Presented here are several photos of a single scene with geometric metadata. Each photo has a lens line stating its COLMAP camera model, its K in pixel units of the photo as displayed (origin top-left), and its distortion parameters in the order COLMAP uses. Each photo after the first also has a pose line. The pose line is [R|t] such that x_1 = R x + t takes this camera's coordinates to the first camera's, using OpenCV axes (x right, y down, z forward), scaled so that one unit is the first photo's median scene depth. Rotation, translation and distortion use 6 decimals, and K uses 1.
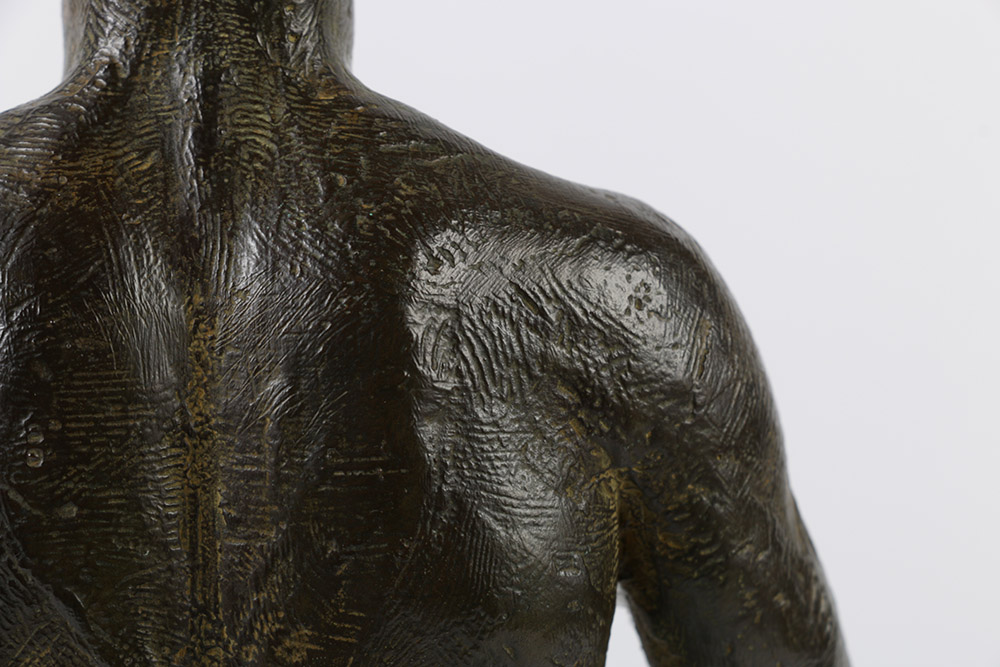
lens RADIAL K [[5000.0, 0, 500.8], [0, 5000.0, 333.5], [0, 0, 1]] dist [0.075257, 0.000000]
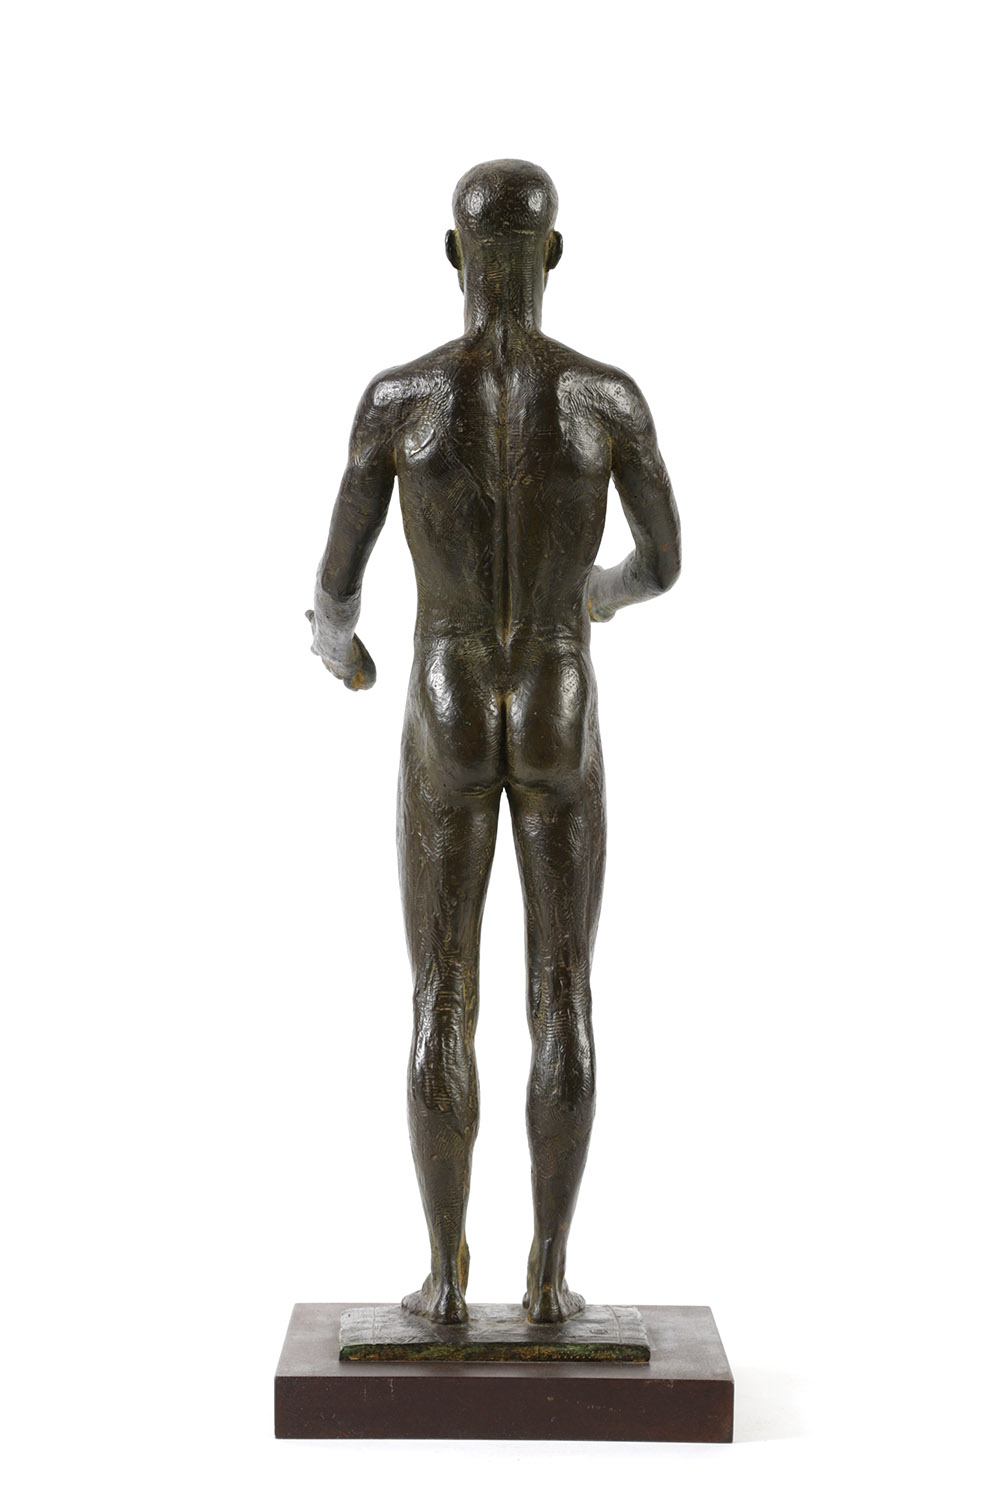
lens RADIAL K [[5063.8, 0, 499.9], [0, 5063.8, 750.9], [0, 0, 1]] dist [0.786959, 0.000000]
pose [[0.999982, 0.005923, 0.000305, -0.061451], [-0.005917, 0.999853, -0.016068, 0.330151], [-0.000400, 0.016066, 0.999871, -2.868270]]
